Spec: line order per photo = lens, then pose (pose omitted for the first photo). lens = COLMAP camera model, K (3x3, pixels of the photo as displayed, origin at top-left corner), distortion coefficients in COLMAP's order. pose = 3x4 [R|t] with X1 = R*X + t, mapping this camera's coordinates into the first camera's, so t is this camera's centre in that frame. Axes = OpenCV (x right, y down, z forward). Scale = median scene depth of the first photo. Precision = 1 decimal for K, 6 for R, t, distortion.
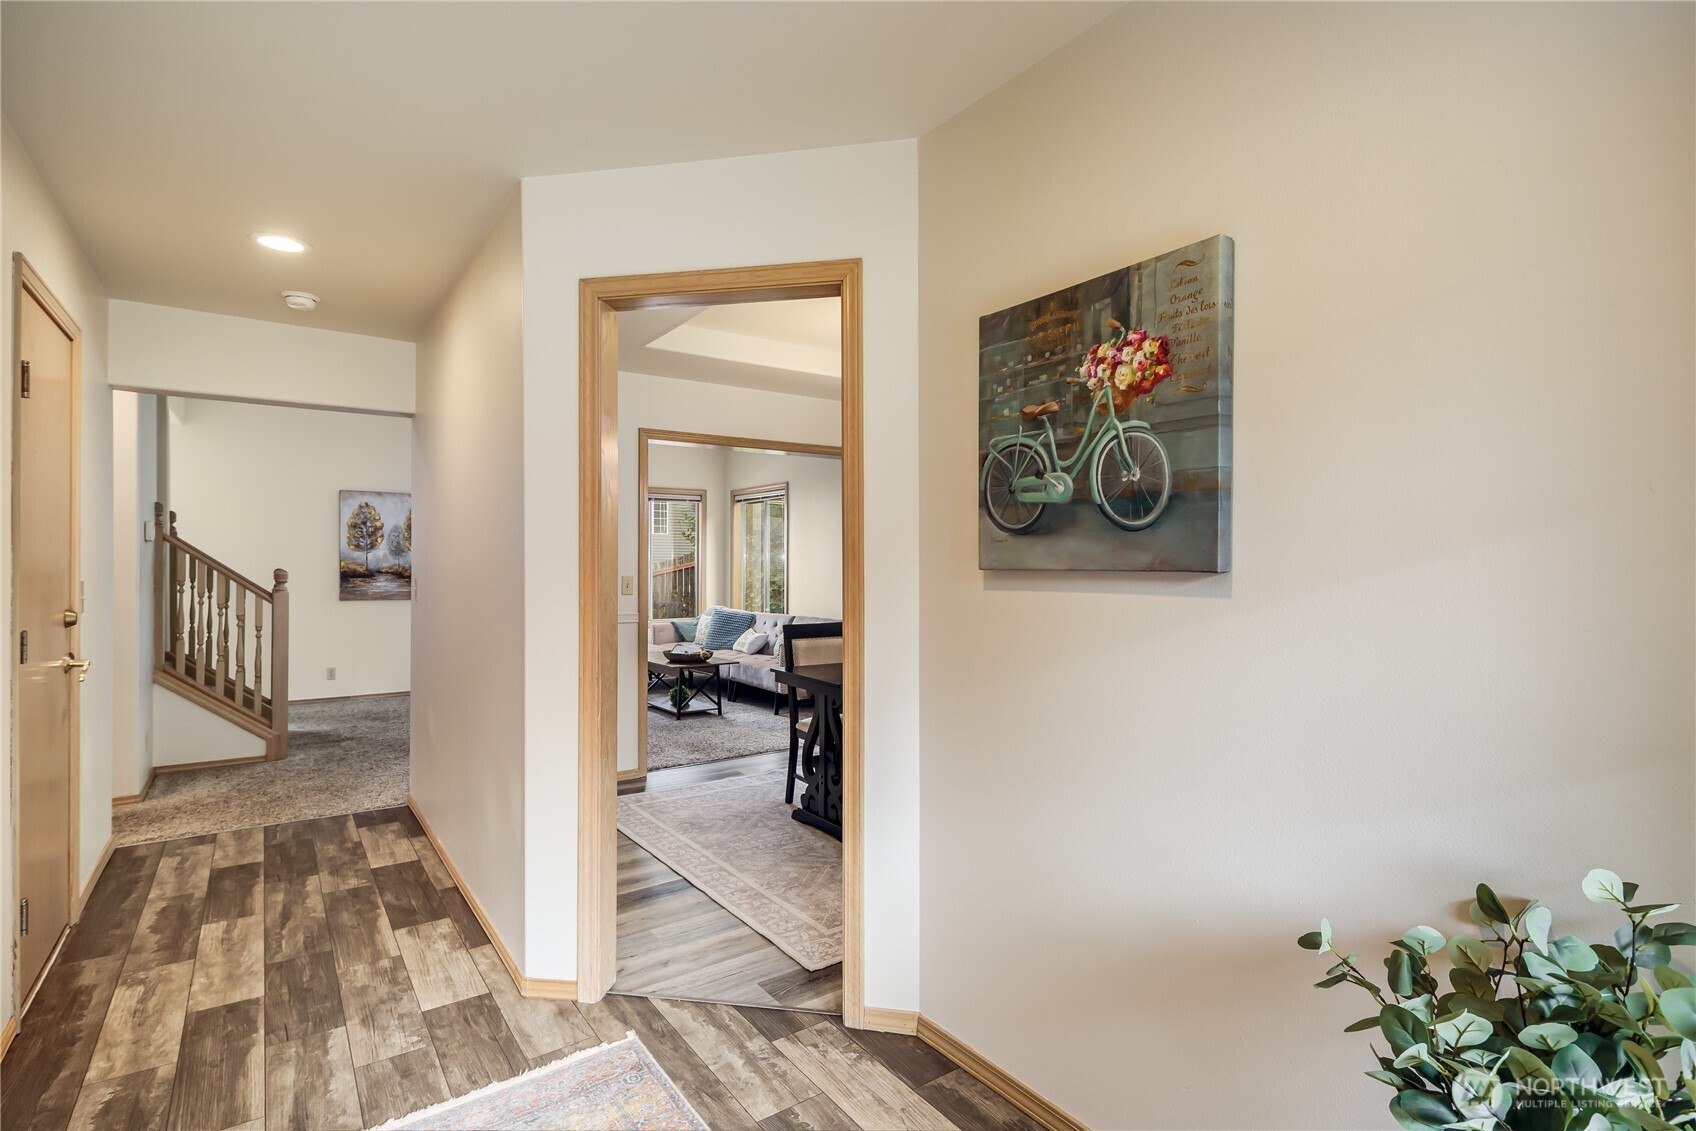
lens RADIAL K [[824.4, 0, 848.0], [0, 824.4, 565.5], [0, 0, 1]] dist [-0.003069, -0.000948]
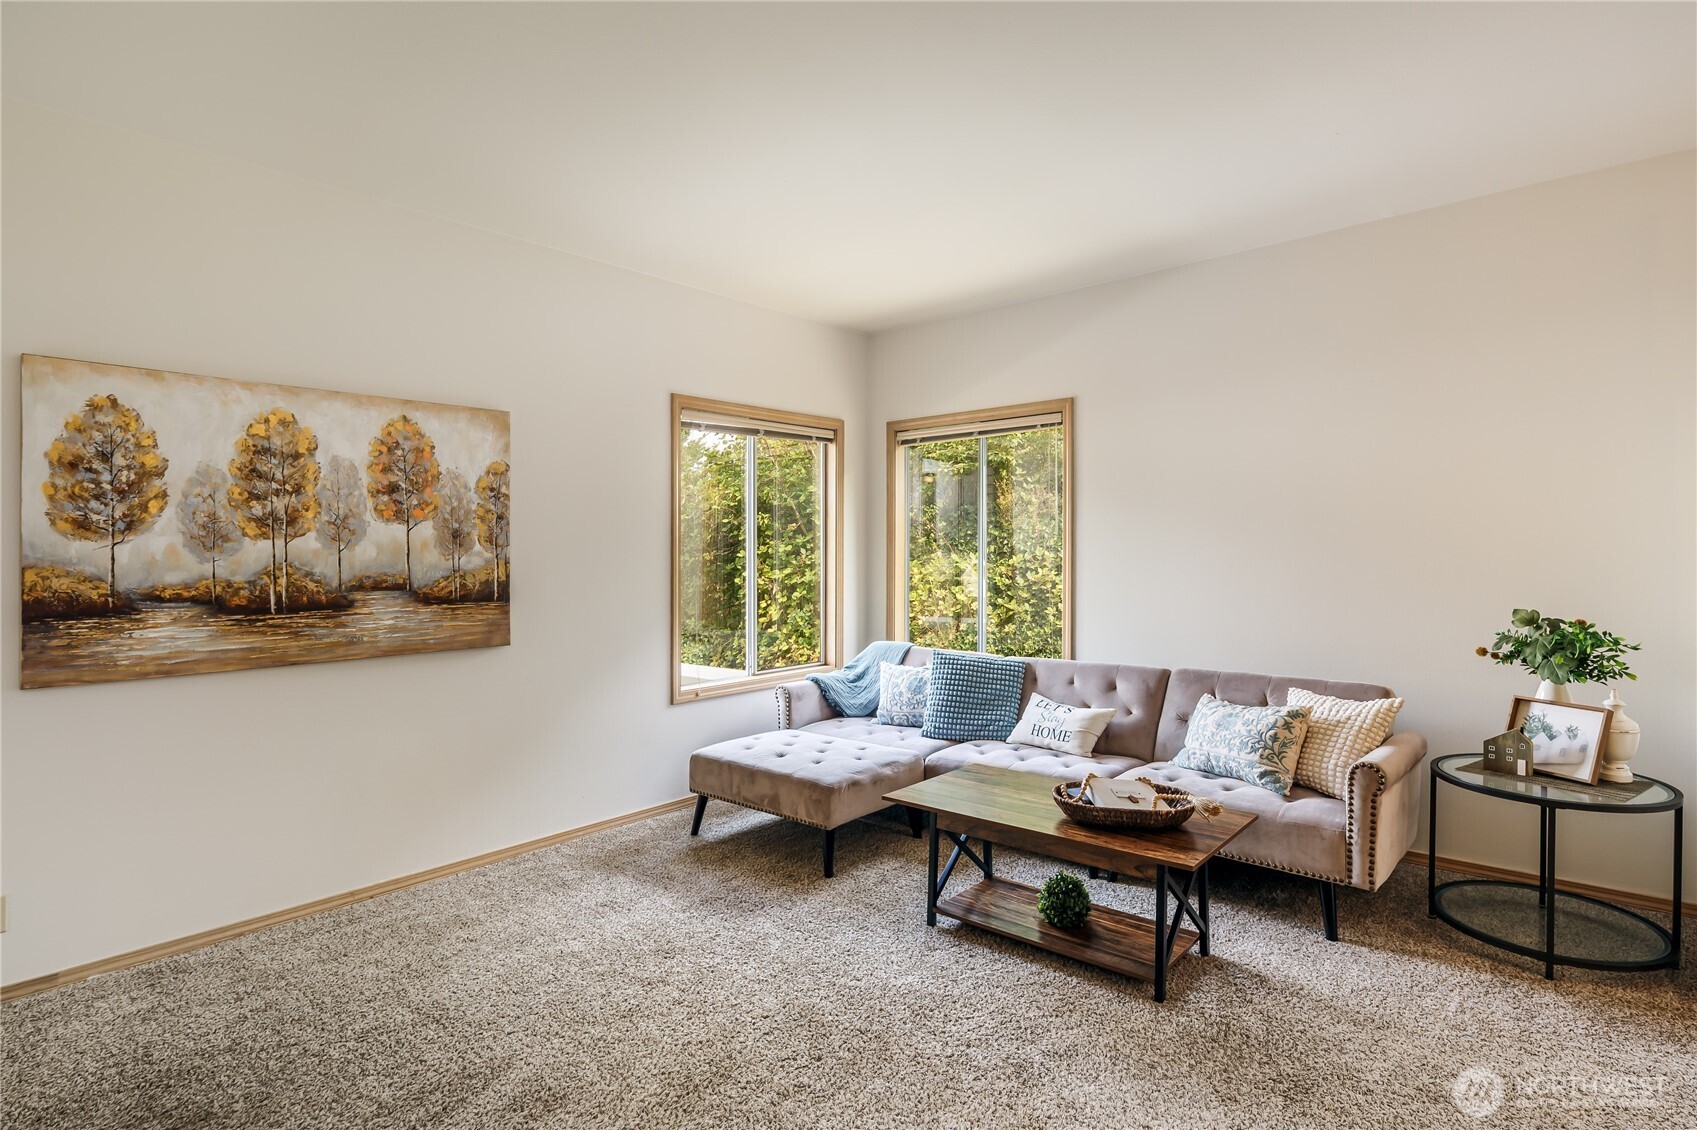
lens RADIAL K [[858.5, 0, 853.1], [0, 858.5, 547.6], [0, 0, 1]] dist [-0.000715, -0.000217]
pose [[0.972660, -0.010146, 0.232010, -0.368586], [0.012165, 0.999900, -0.007273, -0.007422], [-0.231913, 0.009896, 0.972686, 0.583011]]
